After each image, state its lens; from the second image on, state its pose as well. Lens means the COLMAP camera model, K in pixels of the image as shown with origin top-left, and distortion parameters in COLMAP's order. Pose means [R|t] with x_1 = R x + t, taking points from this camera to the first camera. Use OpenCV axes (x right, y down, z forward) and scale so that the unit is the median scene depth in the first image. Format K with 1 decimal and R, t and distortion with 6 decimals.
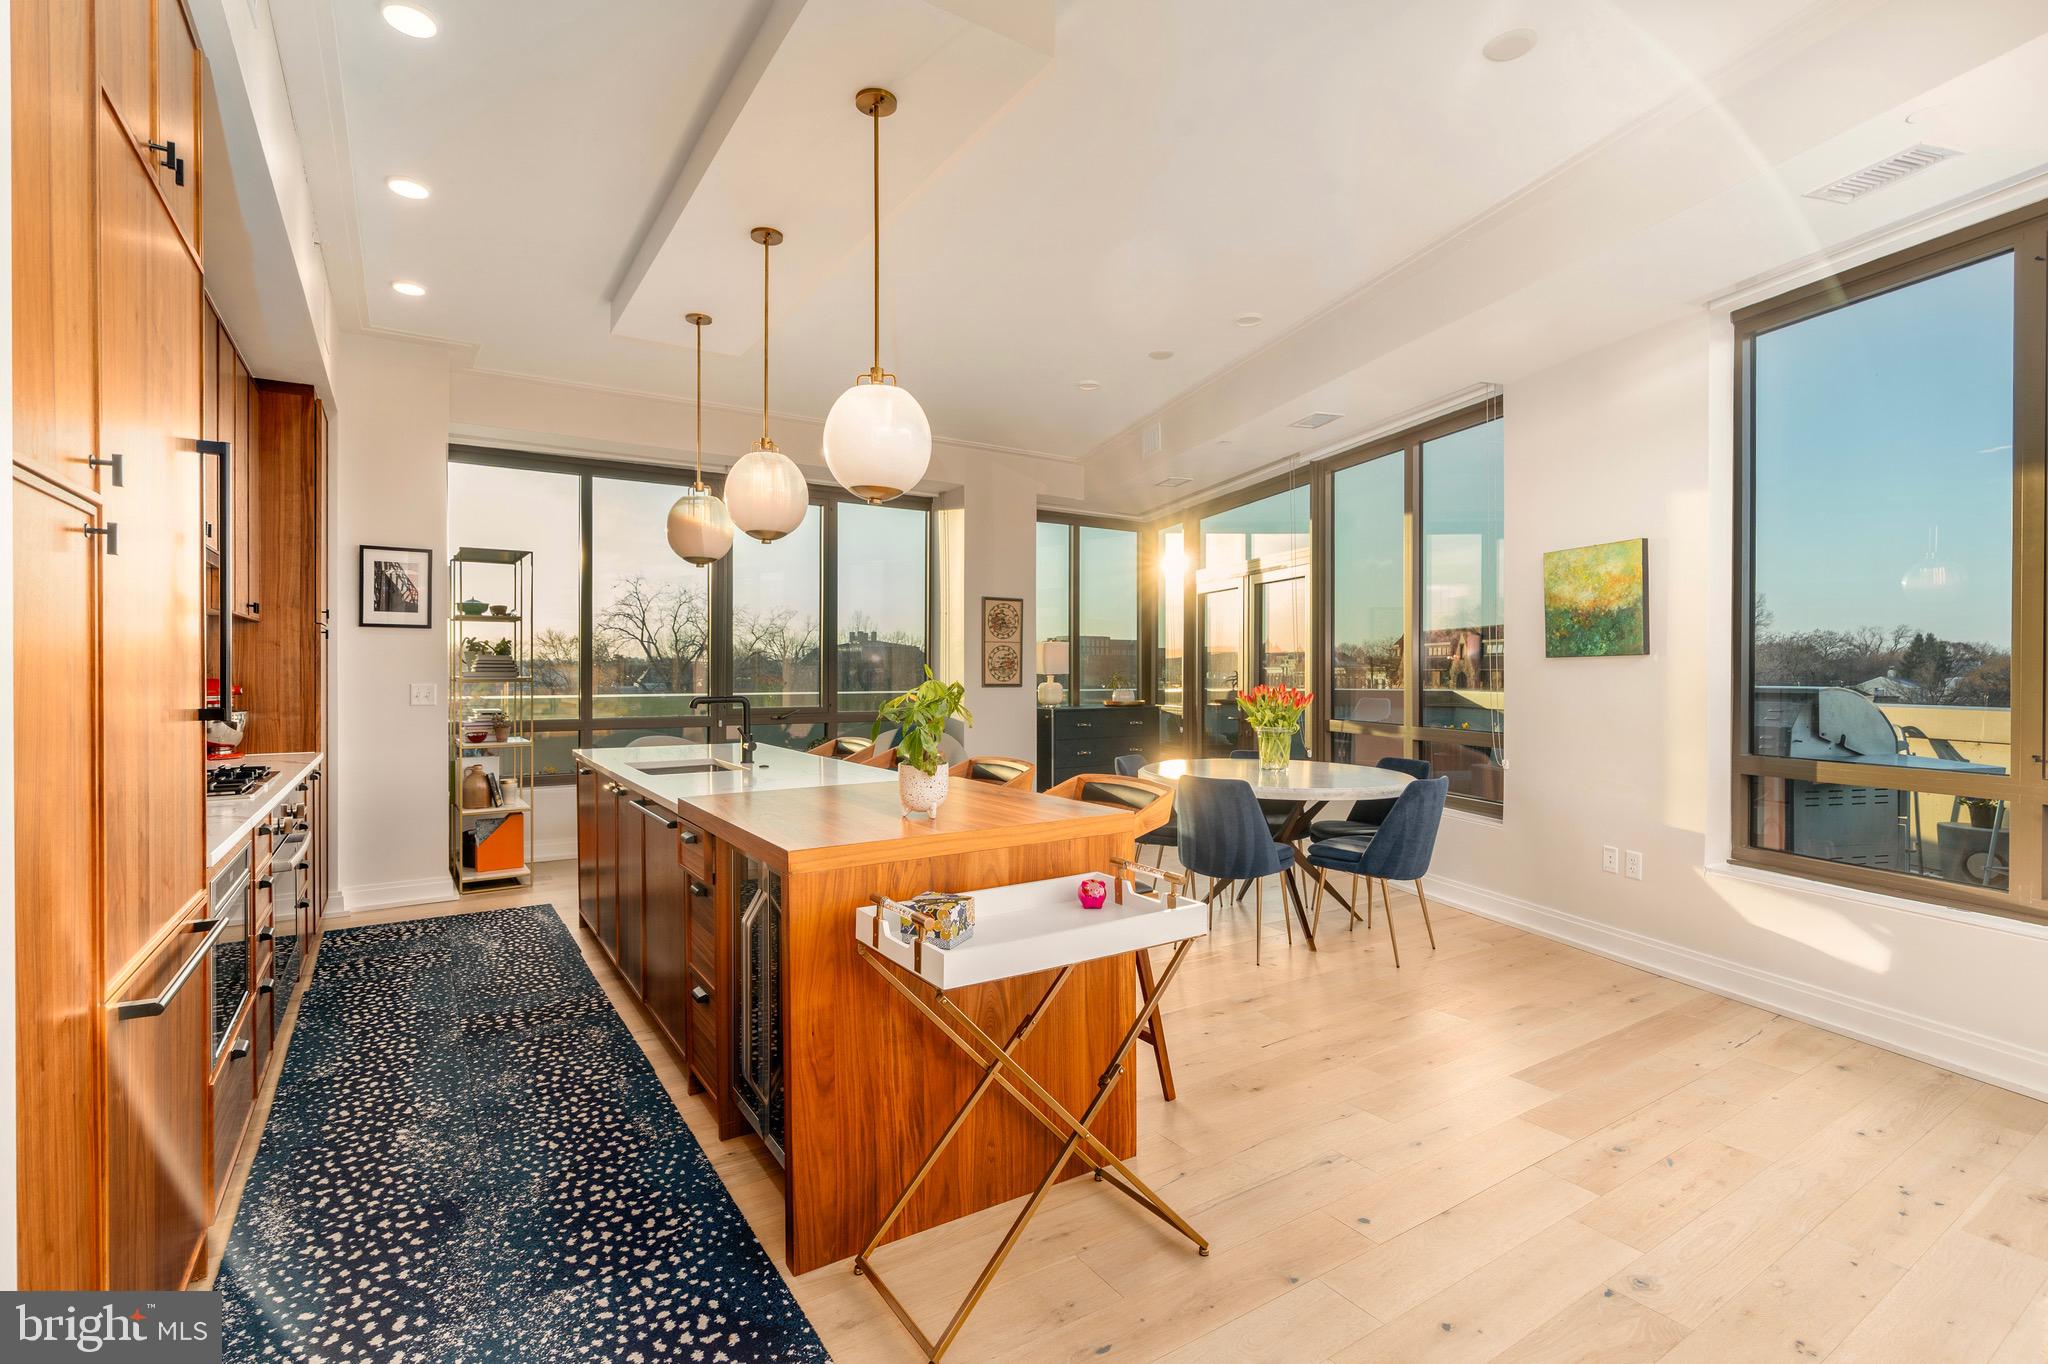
lens RADIAL K [[926.2, 0, 999.7], [0, 926.2, 672.2], [0, 0, 1]] dist [-0.003020, 0.000738]
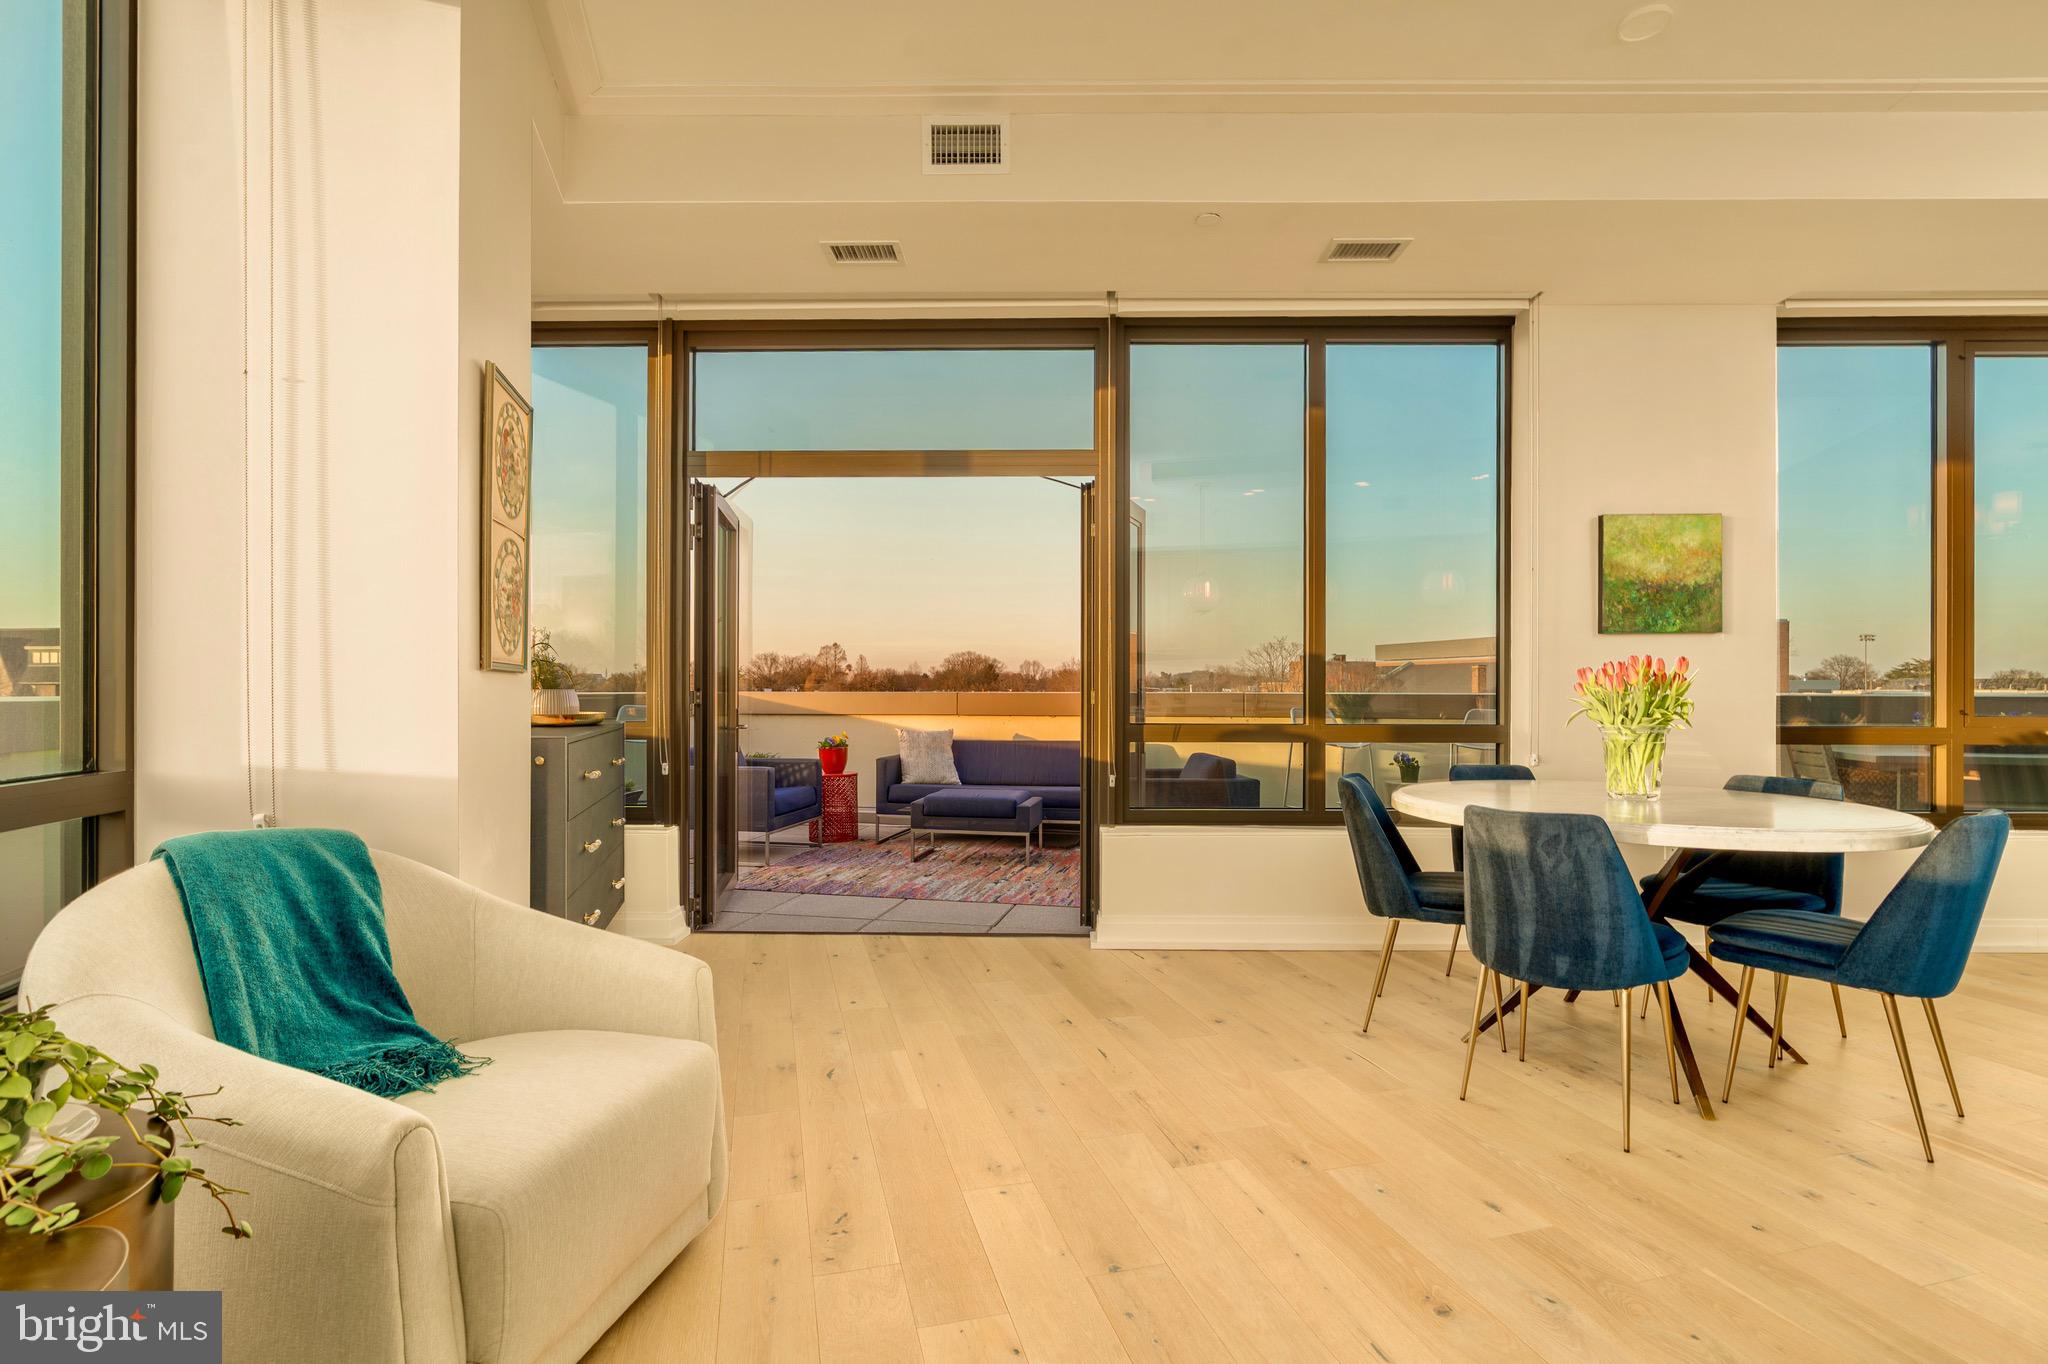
lens RADIAL K [[962.4, 0, 1021.6], [0, 962.4, 692.8], [0, 0, 1]] dist [-0.004259, 0.001185]
pose [[0.286843, -0.005295, 0.957963, -0.468735], [-0.000169, 0.999984, 0.005578, 0.037658], [-0.957977, -0.001762, 0.286838, 1.341464]]
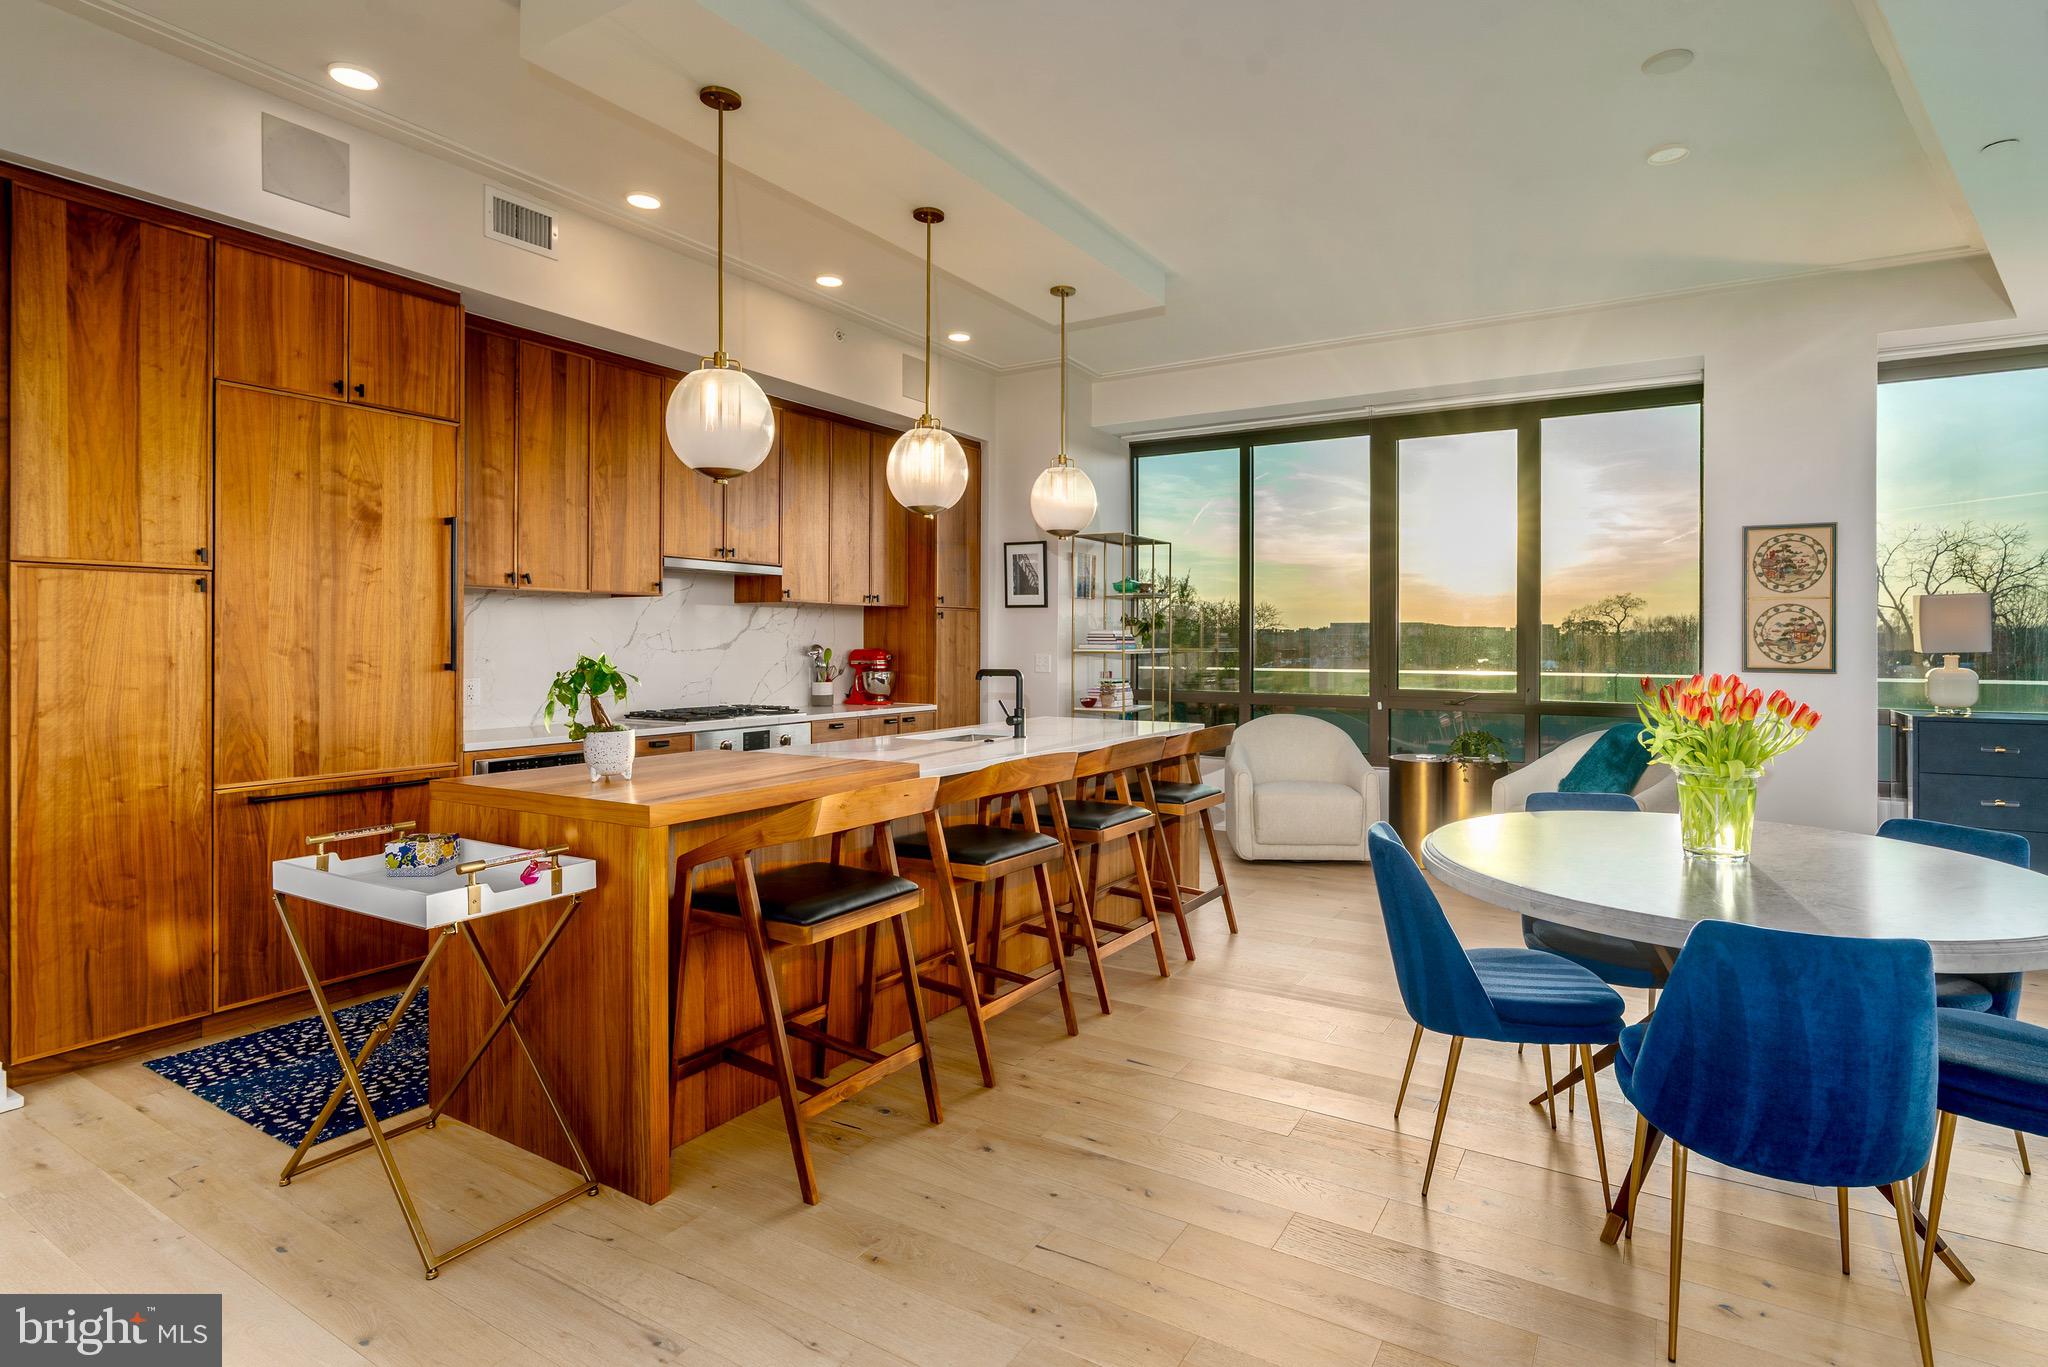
lens RADIAL K [[1038.5, 0, 1092.5], [0, 1038.5, 639.2], [0, 0, 1]] dist [-0.003037, 0.002878]
pose [[0.468293, -0.001370, -0.883572, 0.687455], [-0.004187, 0.999984, -0.003769, -0.002798], [0.883563, 0.005464, 0.468280, 0.513751]]
